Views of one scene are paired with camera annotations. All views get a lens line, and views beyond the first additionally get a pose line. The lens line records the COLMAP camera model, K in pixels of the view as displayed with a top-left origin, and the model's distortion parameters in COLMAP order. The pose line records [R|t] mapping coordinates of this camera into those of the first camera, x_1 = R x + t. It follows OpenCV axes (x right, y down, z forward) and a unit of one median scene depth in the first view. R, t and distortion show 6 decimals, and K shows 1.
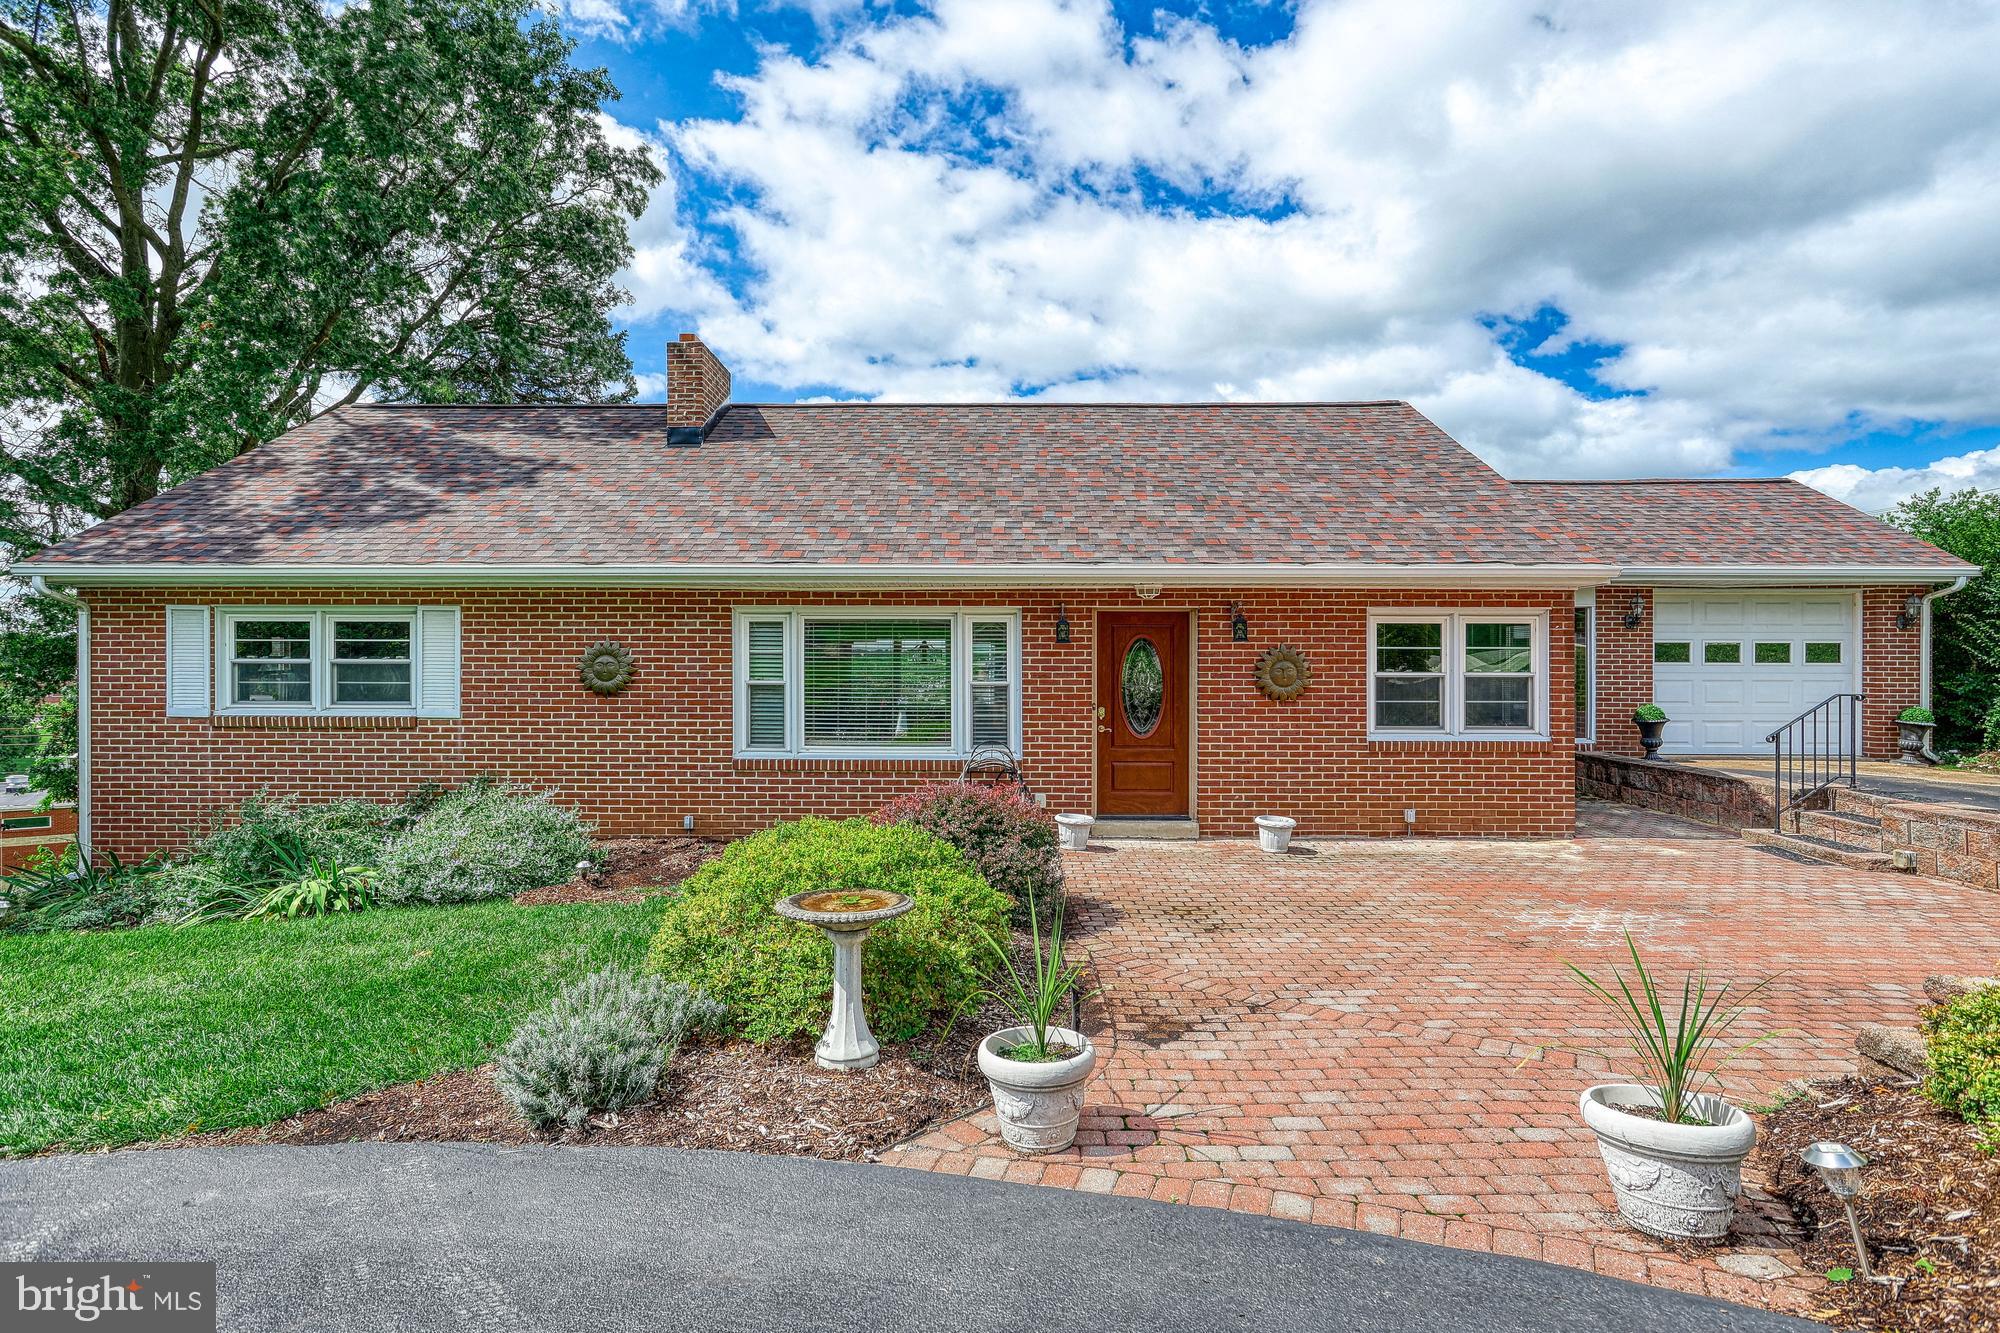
lens RADIAL K [[941.6, 0, 1000.0], [0, 941.6, 666.5], [0, 0, 1]] dist [-0.001679, 0.000032]
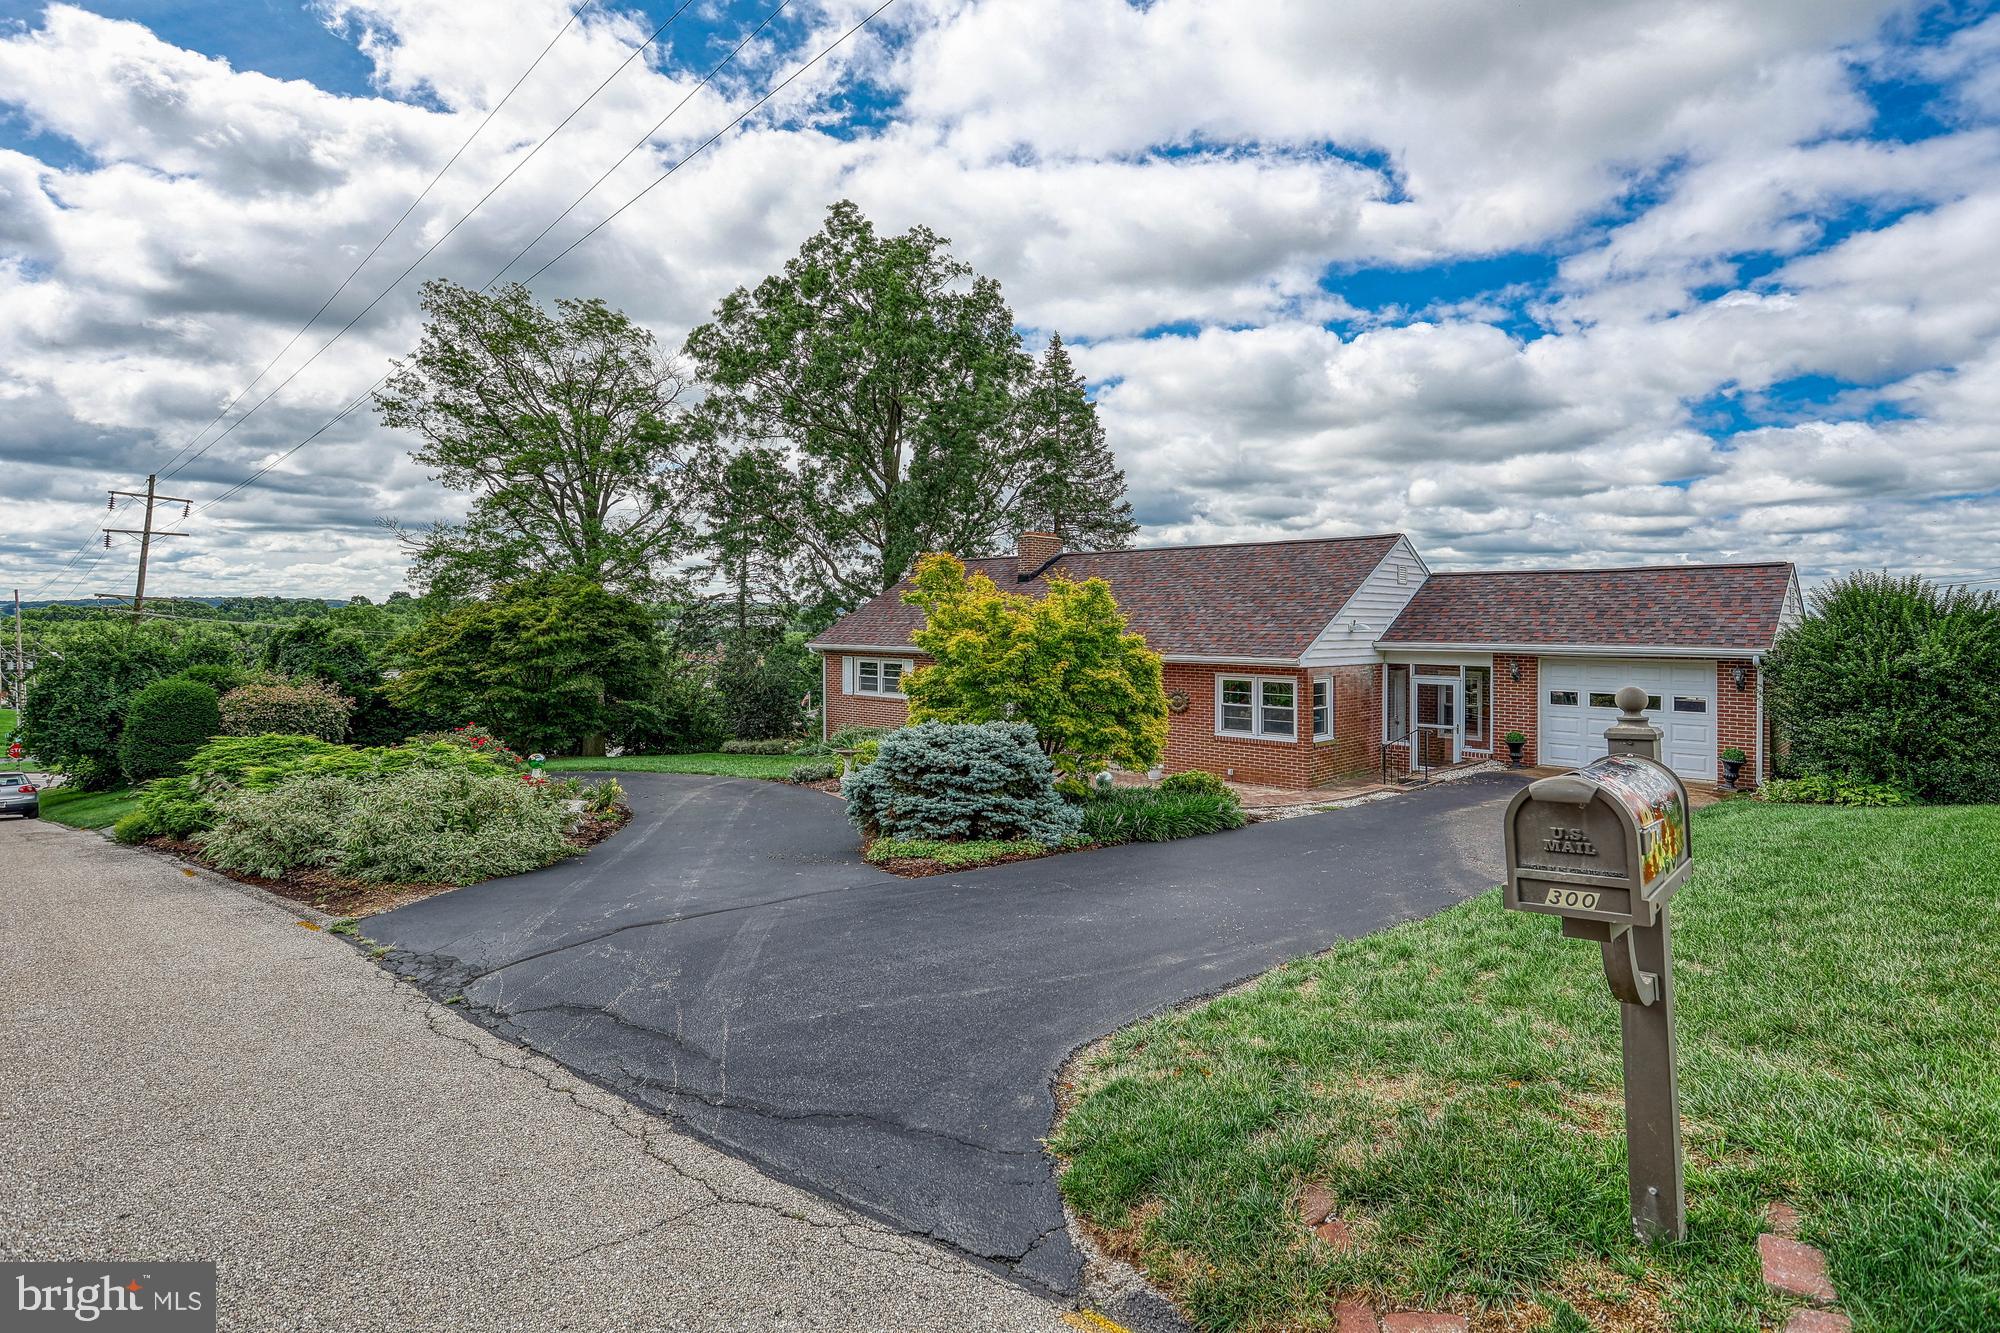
lens RADIAL K [[941.6, 0, 1000.0], [0, 941.6, 666.5], [0, 0, 1]] dist [-0.001679, 0.000032]
pose [[0.770632, 0.034440, -0.636350, 1.346298], [-0.016486, 0.999282, 0.034116, -0.139343], [0.637068, -0.015800, 0.770646, -0.942873]]
